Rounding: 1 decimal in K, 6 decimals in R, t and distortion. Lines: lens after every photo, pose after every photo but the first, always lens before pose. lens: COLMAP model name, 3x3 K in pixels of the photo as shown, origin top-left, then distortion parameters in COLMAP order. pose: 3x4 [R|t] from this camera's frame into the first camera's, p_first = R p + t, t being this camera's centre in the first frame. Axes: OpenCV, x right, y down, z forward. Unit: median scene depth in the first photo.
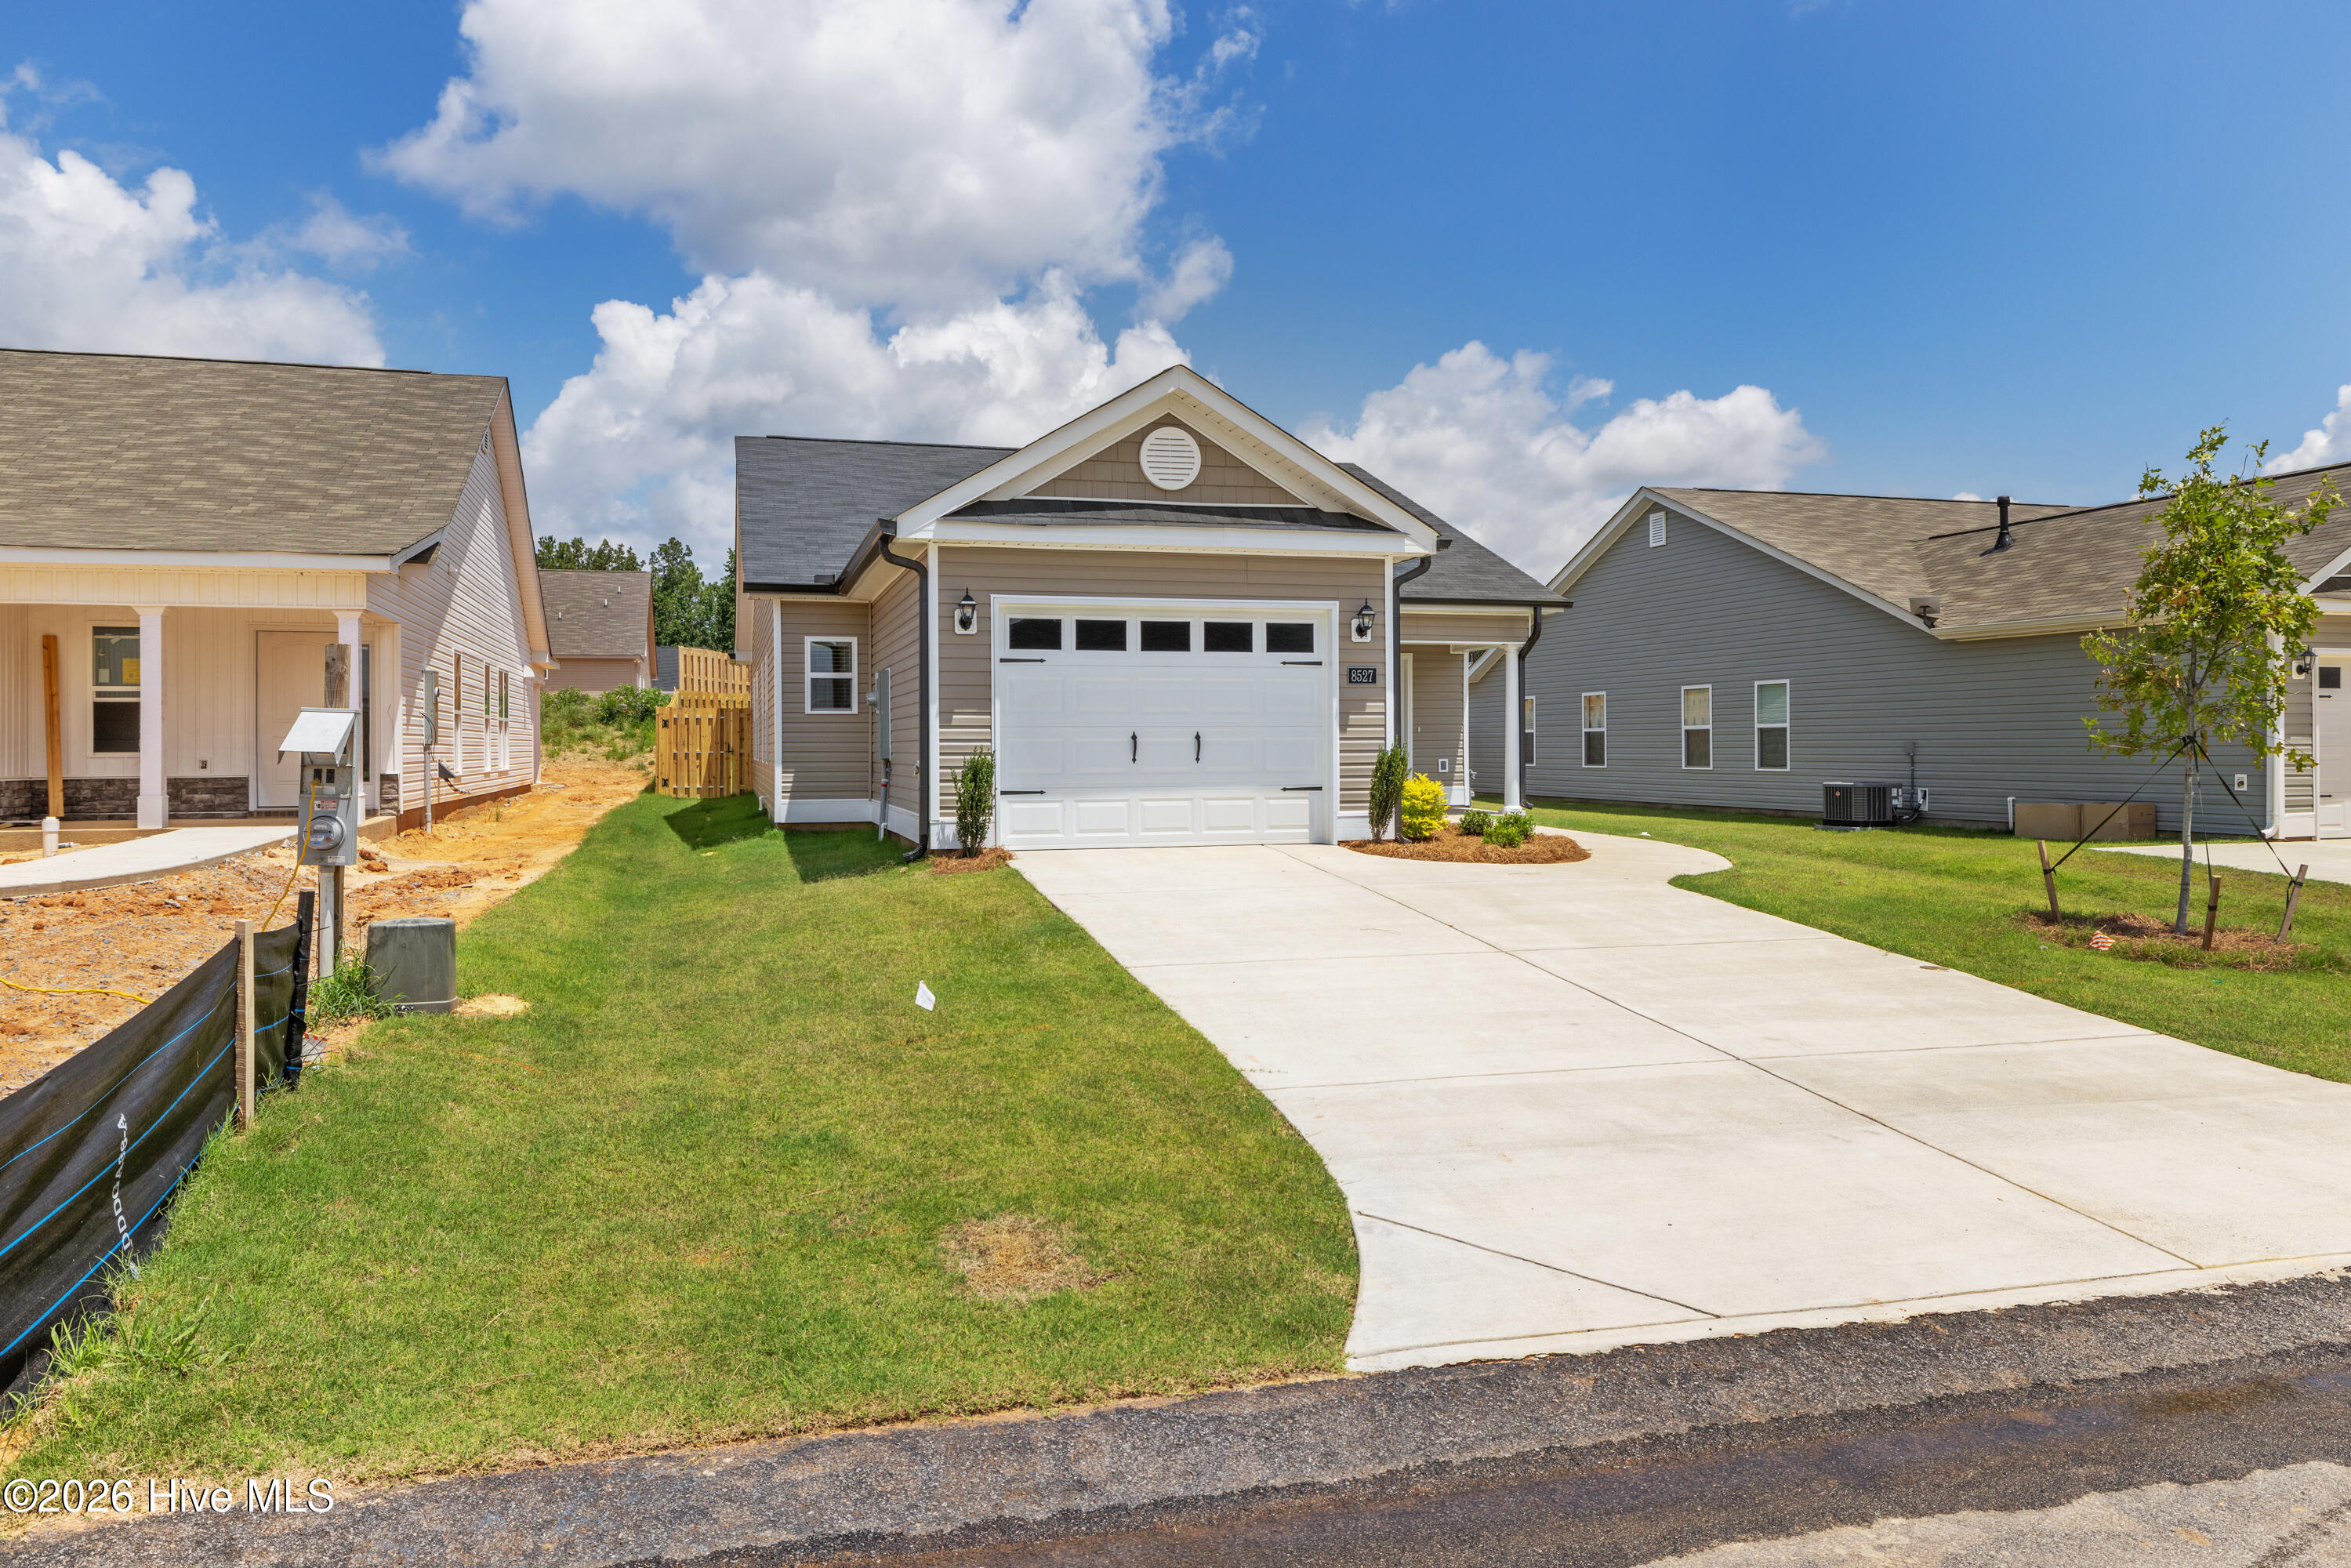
lens RADIAL K [[1625.3, 0, 1173.0], [0, 1625.3, 744.2], [0, 0, 1]] dist [-0.000370, -0.002806]
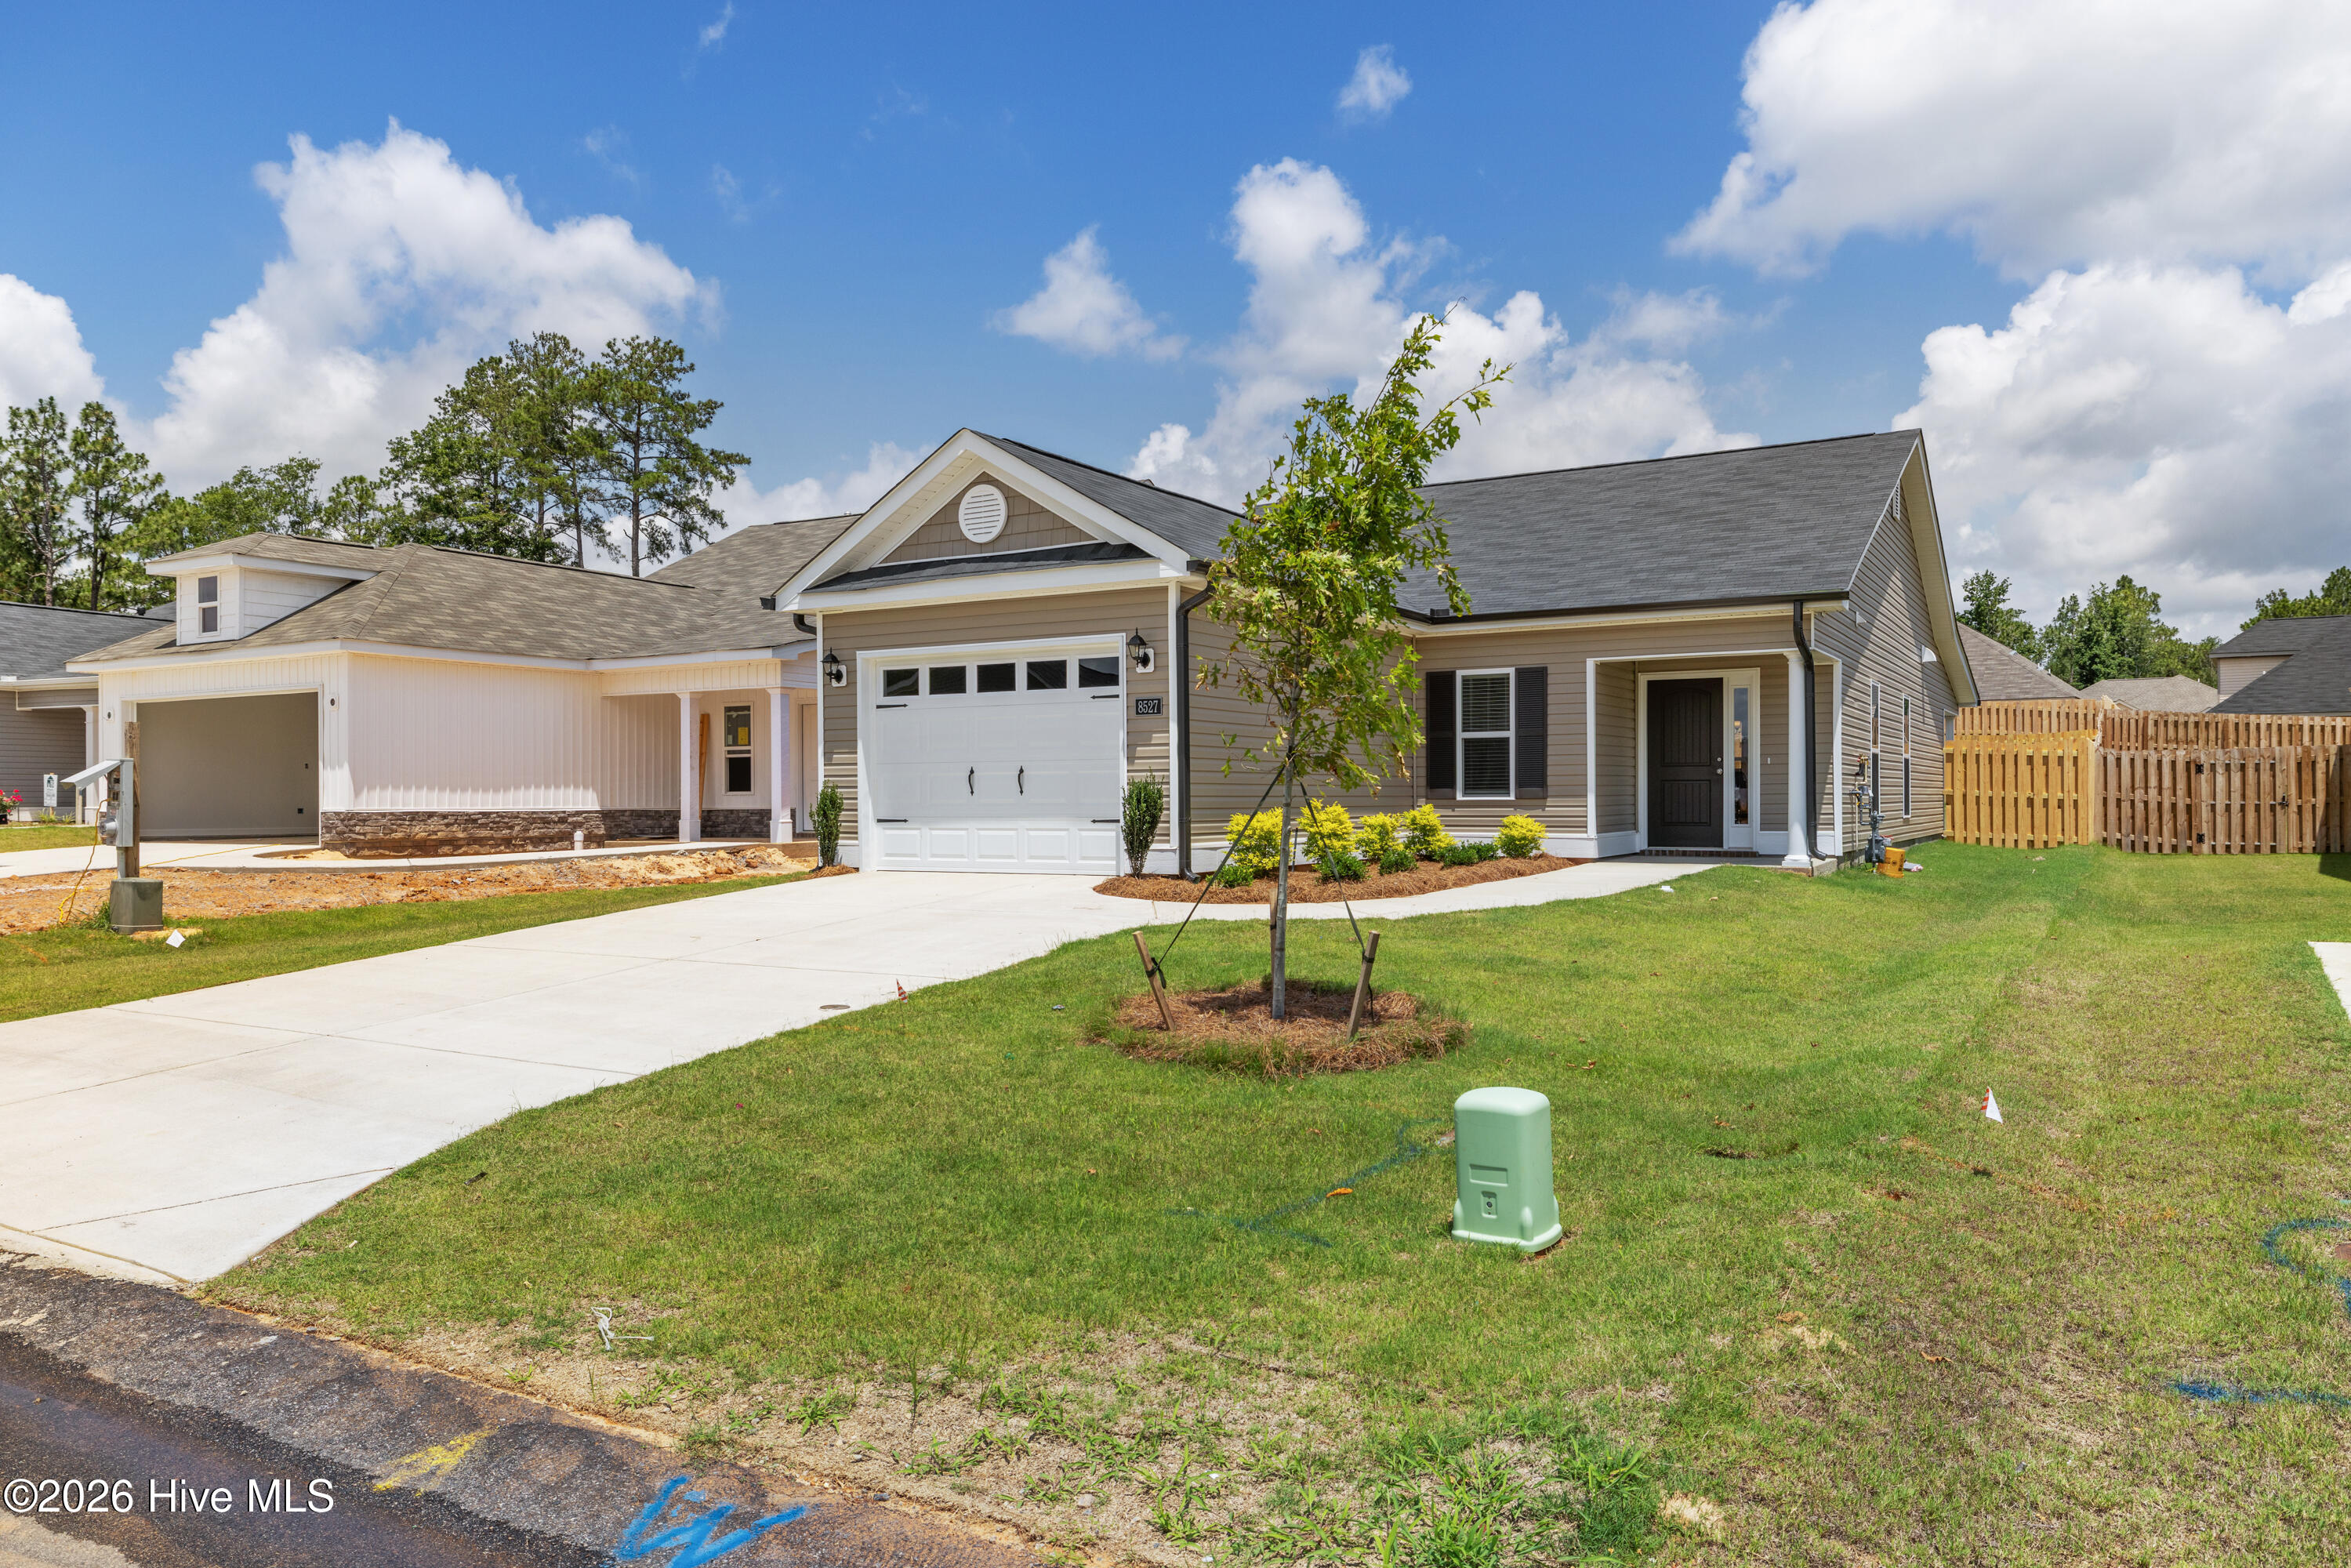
lens RADIAL K [[1643.5, 0, 1165.4], [0, 1643.5, 791.8], [0, 0, 1]] dist [0.002383, -0.031418]
pose [[0.685103, -0.003256, -0.728439, 0.793635], [0.002072, 0.999995, -0.002521, 0.011178], [0.728443, 0.000218, 0.685106, 0.306791]]
